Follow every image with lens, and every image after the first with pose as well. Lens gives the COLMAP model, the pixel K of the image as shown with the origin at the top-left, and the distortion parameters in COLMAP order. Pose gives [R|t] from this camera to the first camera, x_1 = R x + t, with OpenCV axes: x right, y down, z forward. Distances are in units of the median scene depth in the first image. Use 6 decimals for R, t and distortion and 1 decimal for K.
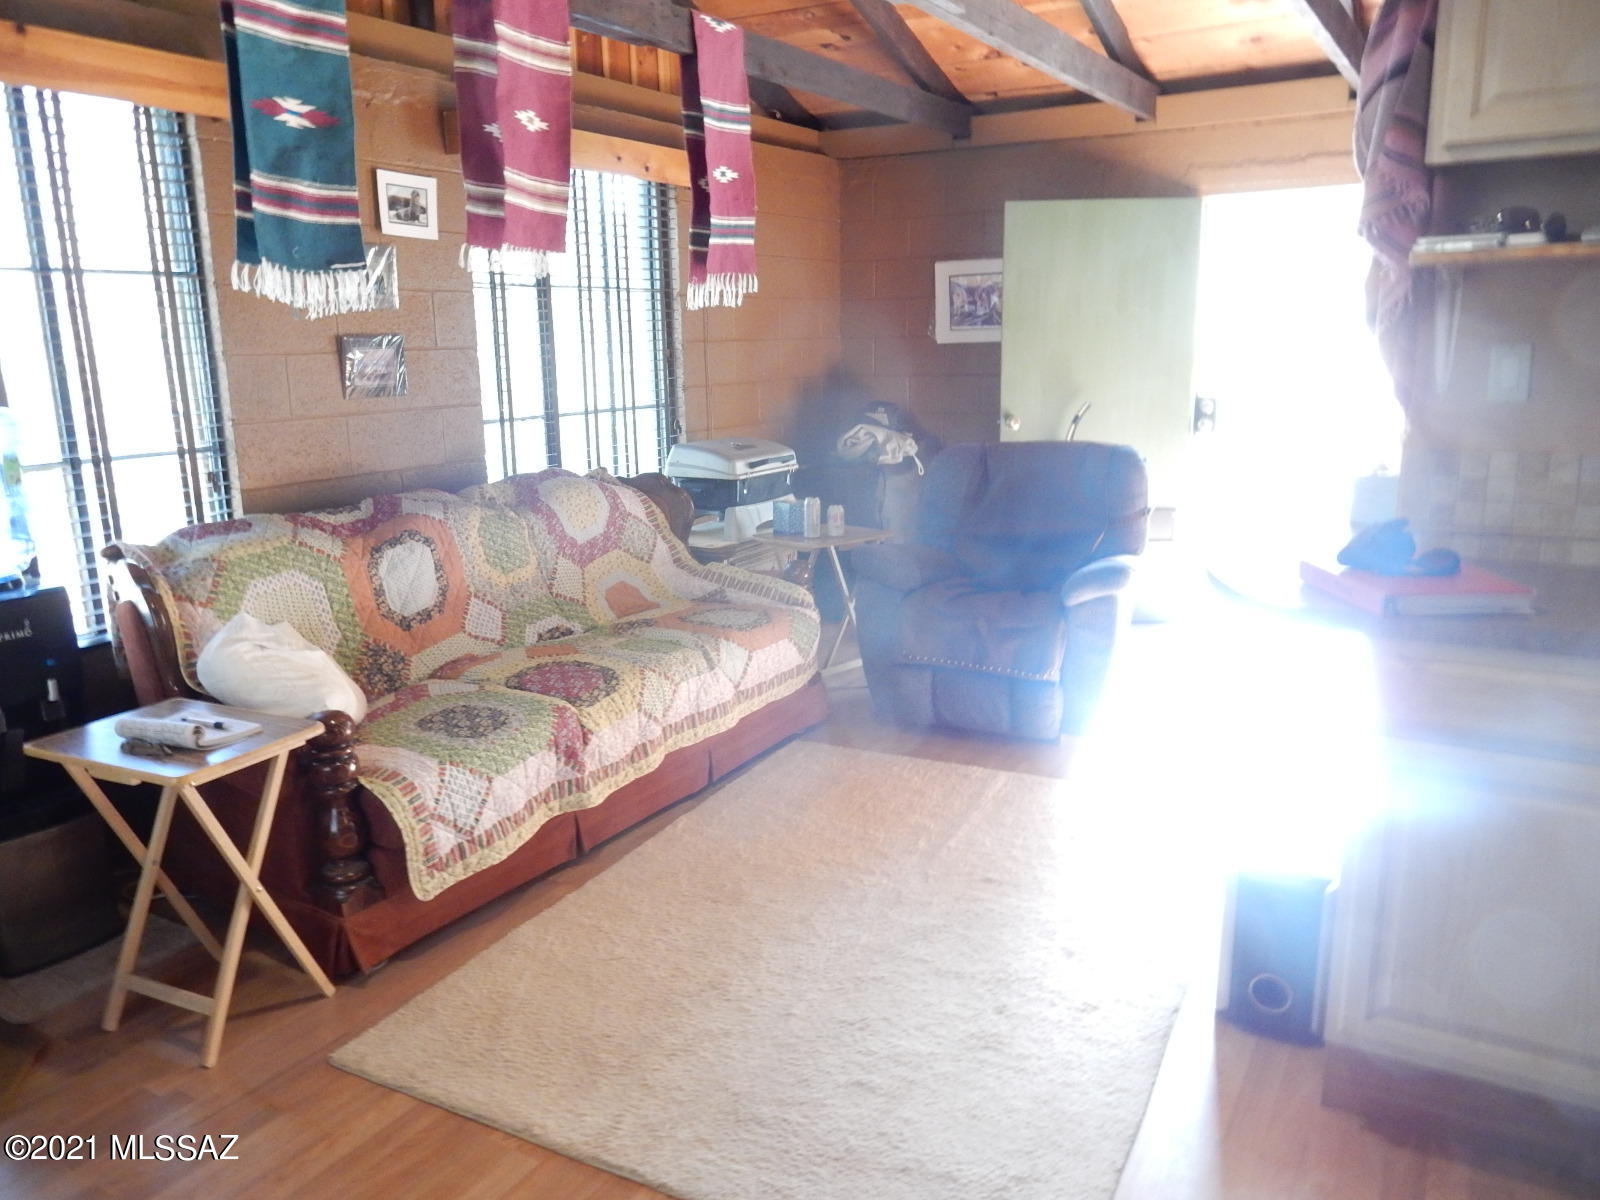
lens RADIAL K [[1197.0, 0, 770.1], [0, 1197.0, 631.9], [0, 0, 1]] dist [-0.006076, 0.001429]
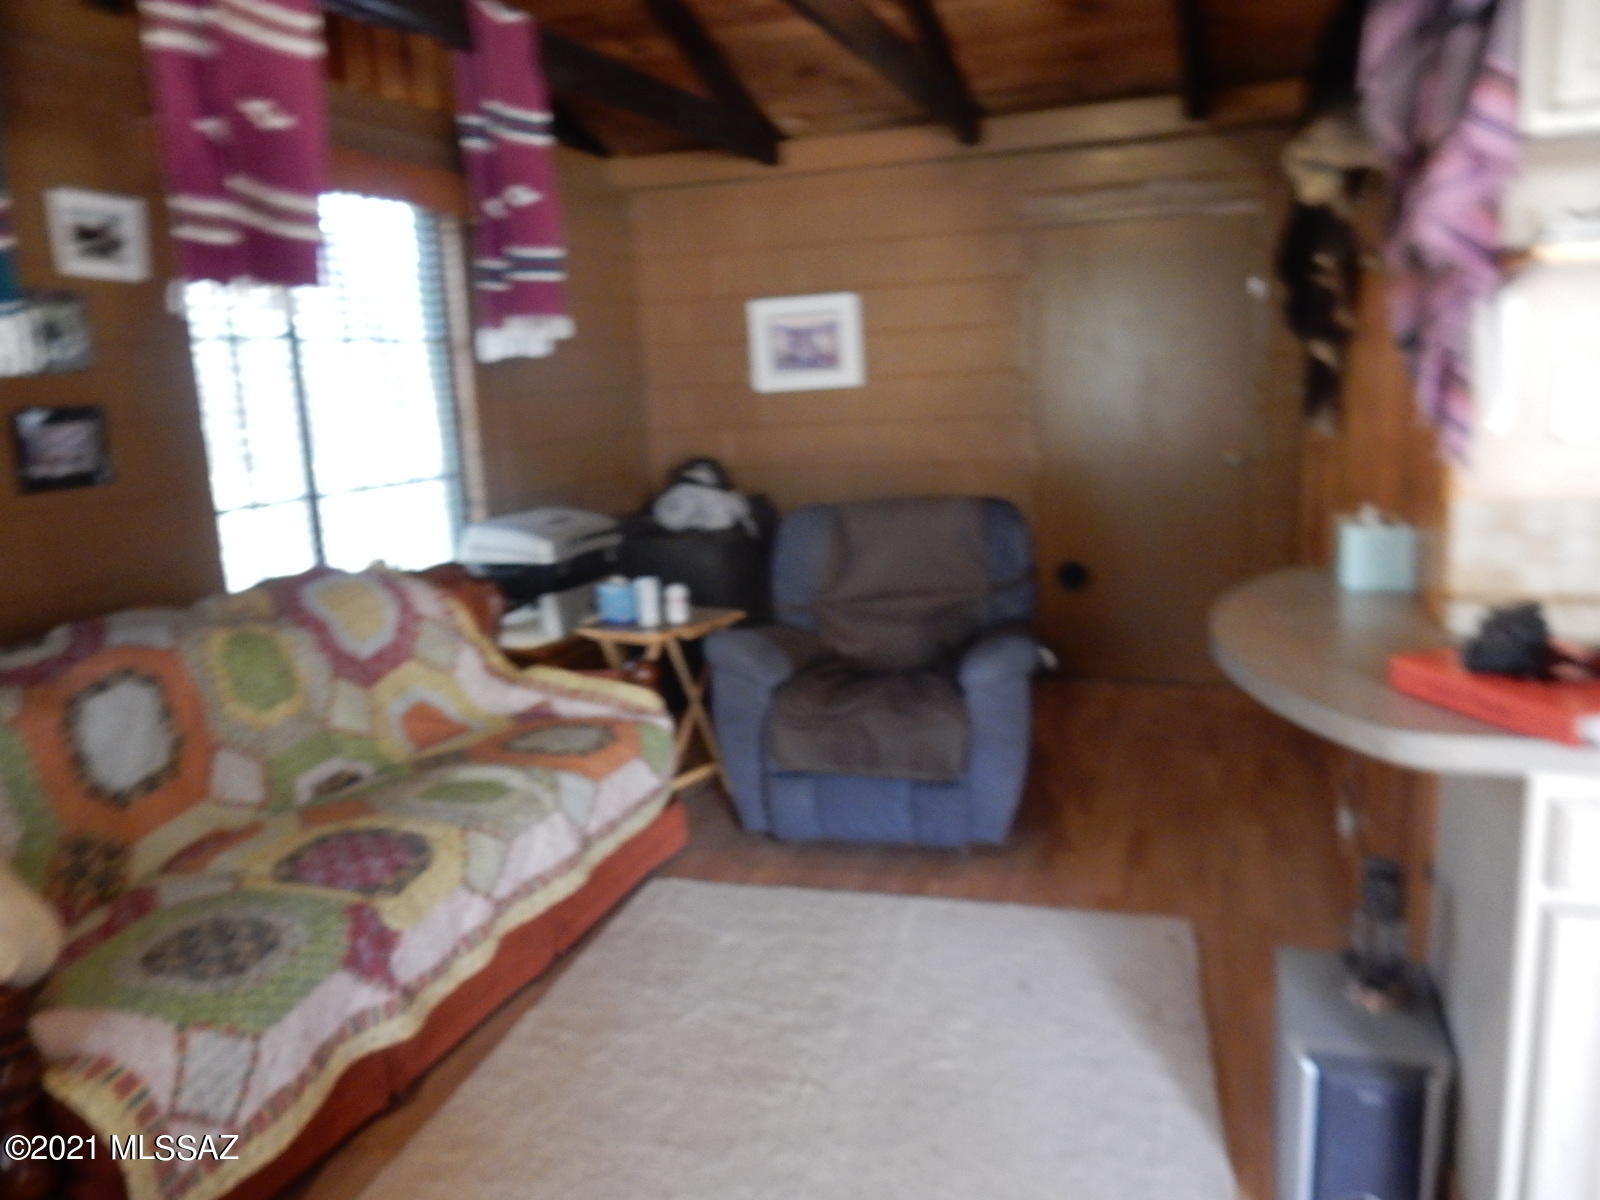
lens RADIAL K [[1197.0, 0, 770.1], [0, 1197.0, 631.9], [0, 0, 1]] dist [-0.006076, 0.001429]
pose [[0.981416, -0.071208, 0.178192, -0.040635], [0.078915, 0.996212, -0.036535, -0.048883], [-0.174915, 0.049918, 0.983317, 0.209921]]
